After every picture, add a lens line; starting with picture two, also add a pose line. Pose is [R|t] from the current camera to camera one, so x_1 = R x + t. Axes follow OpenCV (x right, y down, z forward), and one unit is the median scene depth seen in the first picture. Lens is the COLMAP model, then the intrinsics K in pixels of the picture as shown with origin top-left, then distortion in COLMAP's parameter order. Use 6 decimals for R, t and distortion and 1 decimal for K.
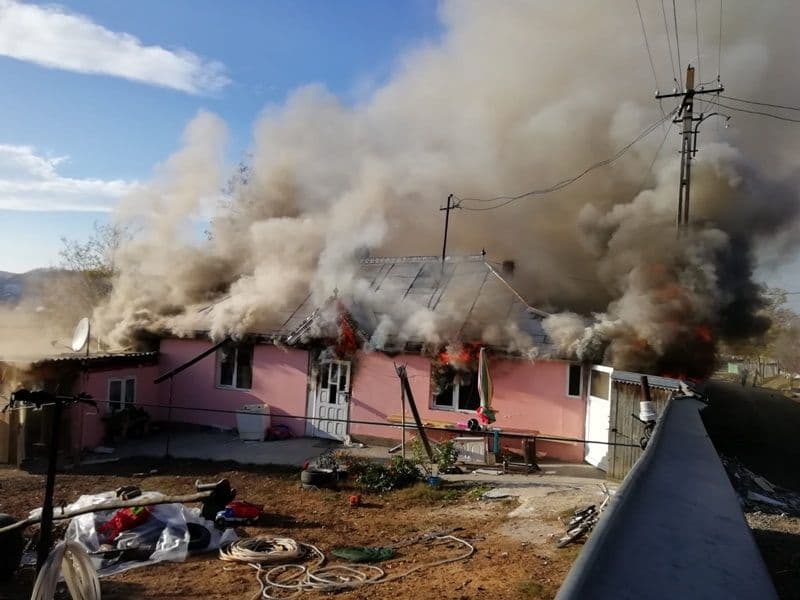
lens RADIAL K [[633.9, 0, 382.3], [0, 633.9, 326.0], [0, 0, 1]] dist [0.006674, -0.021078]
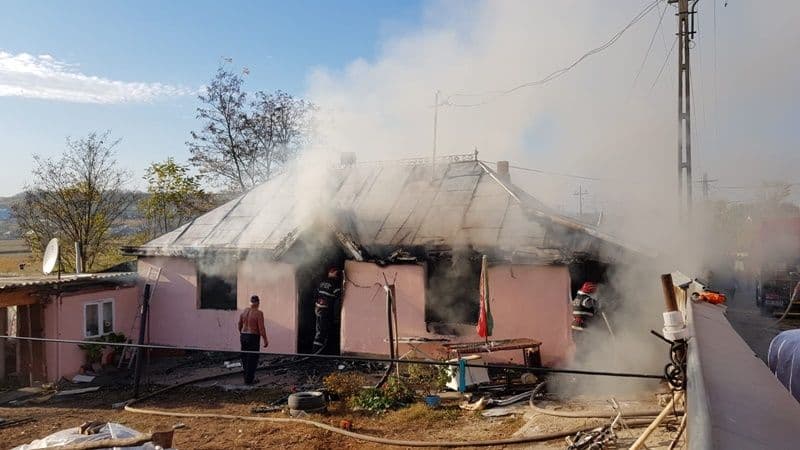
lens RADIAL K [[655.4, 0, 397.9], [0, 655.4, 219.3], [0, 0, 1]] dist [-0.023718, -0.015341]
pose [[0.998841, -0.040096, 0.026627, 0.015580], [0.040742, 0.998877, -0.024170, 0.003975], [-0.025628, 0.025227, 0.999353, 0.042929]]
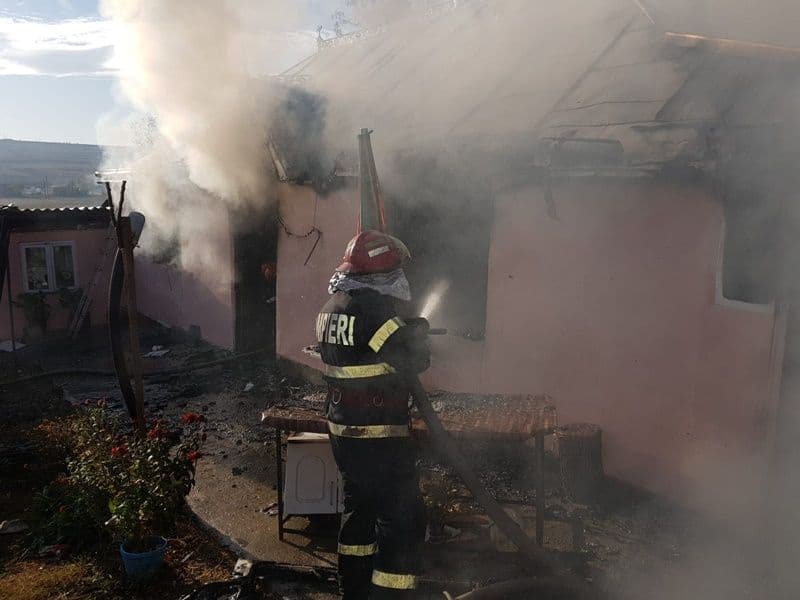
lens RADIAL K [[633.9, 0, 393.5], [0, 633.9, 300.5], [0, 0, 1]] dist [0.006674, -0.021078]
pose [[0.901196, 0.045271, -0.431041, 0.342332], [0.016234, 0.990306, 0.137951, 0.085014], [0.433108, -0.131318, 0.891725, 0.846698]]
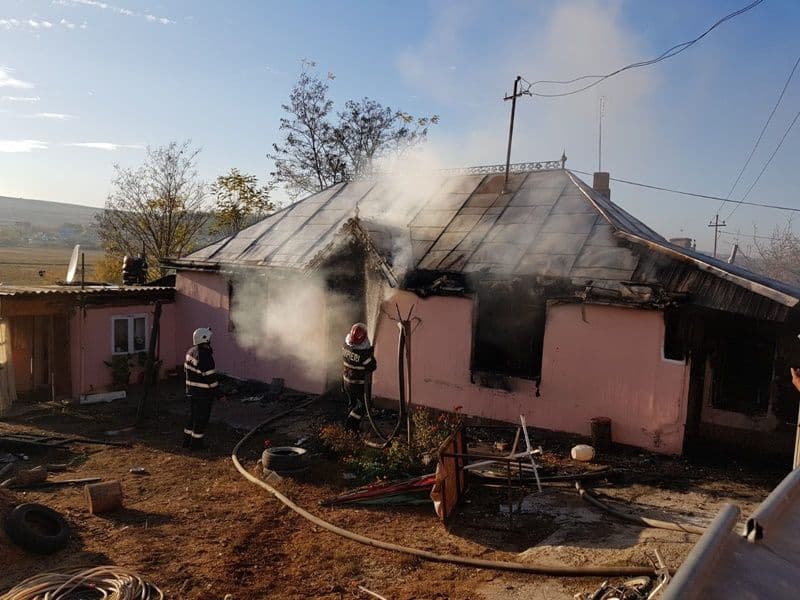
lens RADIAL K [[633.9, 0, 387.0], [0, 633.9, 310.3], [0, 0, 1]] dist [0.006674, -0.021078]
pose [[0.979246, 0.024850, -0.201144, 0.166161], [-0.012440, 0.997953, 0.062727, 0.024353], [0.202292, -0.058923, 0.977551, 0.350601]]
